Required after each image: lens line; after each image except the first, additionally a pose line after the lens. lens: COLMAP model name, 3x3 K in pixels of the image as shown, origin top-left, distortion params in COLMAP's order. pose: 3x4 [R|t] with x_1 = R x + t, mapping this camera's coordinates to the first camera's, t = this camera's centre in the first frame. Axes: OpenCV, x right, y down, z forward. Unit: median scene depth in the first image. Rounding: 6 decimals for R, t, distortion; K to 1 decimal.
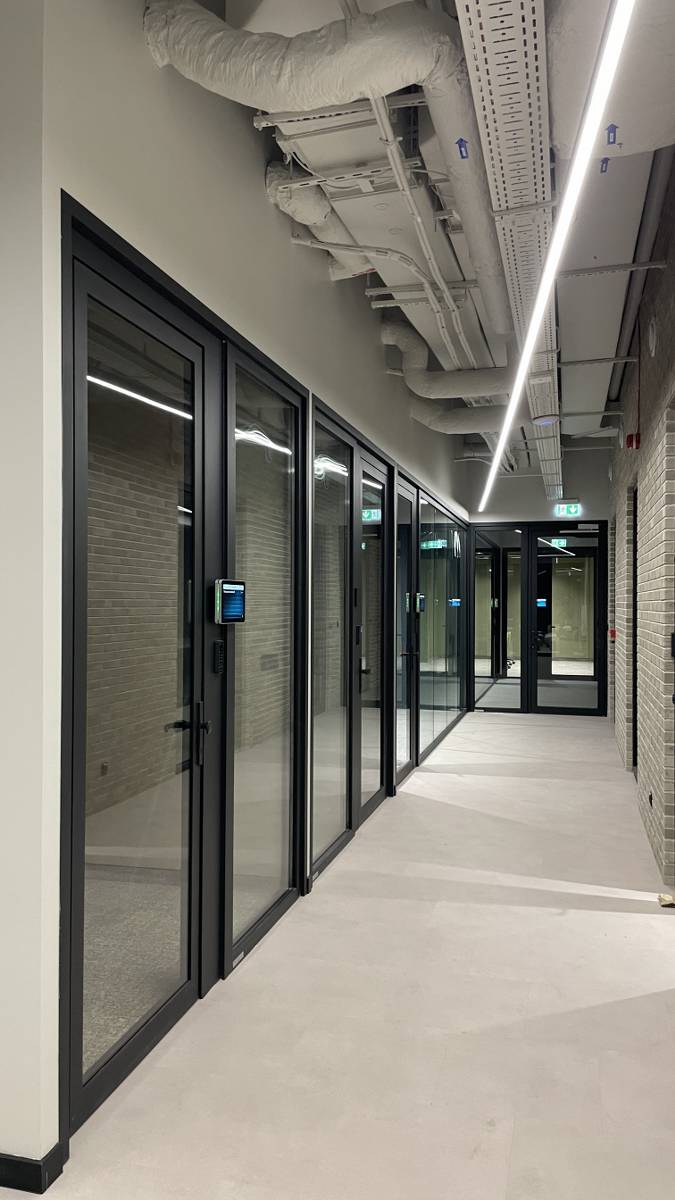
lens RADIAL K [[895.9, 0, 337.5], [0, 895.9, 600.0], [0, 0, 1]] dist [0.173149, -0.189421]
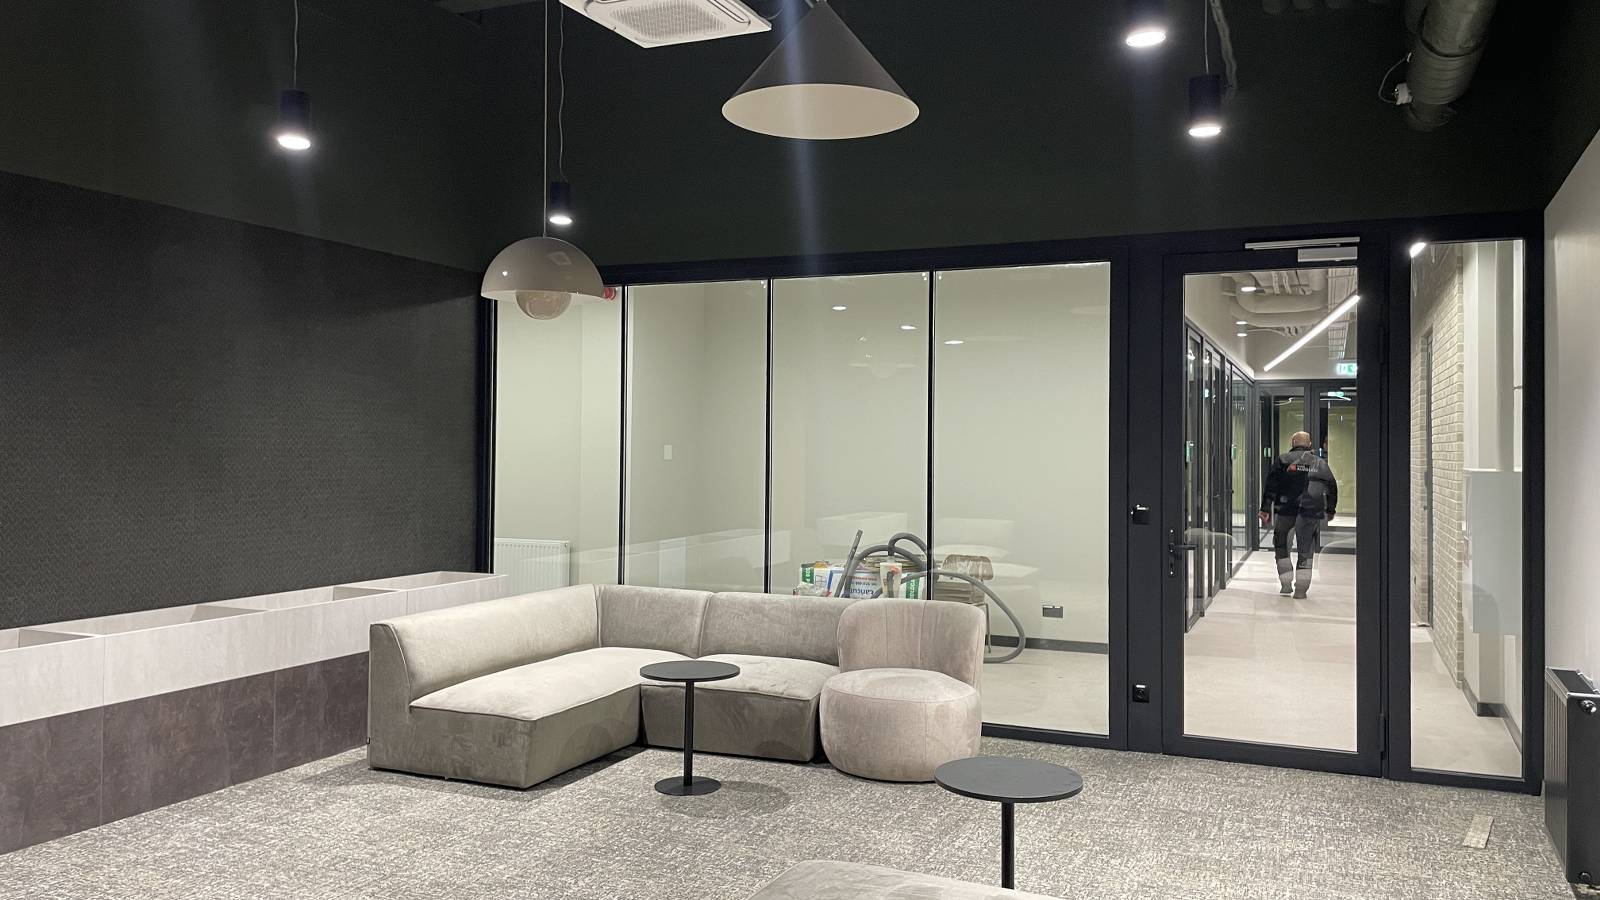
lens RADIAL K [[1213.7, 0, 822.1], [0, 1213.7, 430.1], [0, 0, 1]] dist [0.102966, -0.137108]
pose [[0.989974, 0.001185, -0.141242, -0.246480], [-0.003154, 0.999901, -0.013715, -0.002814], [0.141212, 0.014023, 0.989880, -0.837889]]
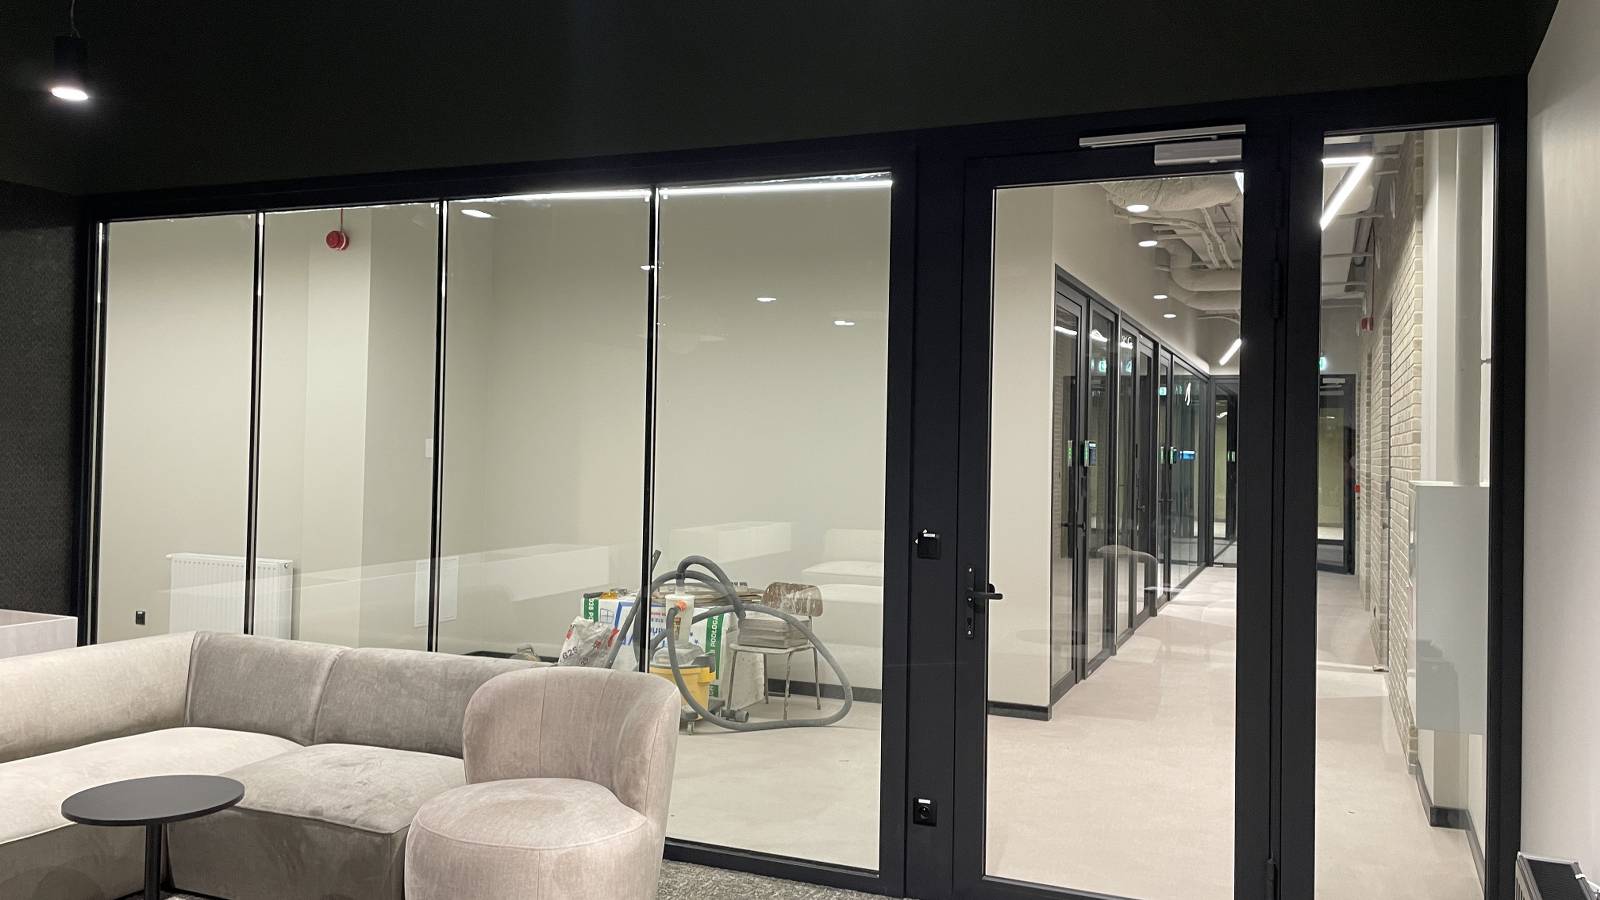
lens RADIAL K [[1213.7, 0, 822.1], [0, 1213.7, 430.1], [0, 0, 1]] dist [0.102966, -0.137108]
pose [[0.990643, 0.011101, -0.136026, -0.134581], [-0.013137, 0.999815, -0.014077, -0.001556], [0.135845, 0.015732, 0.990605, -0.572029]]
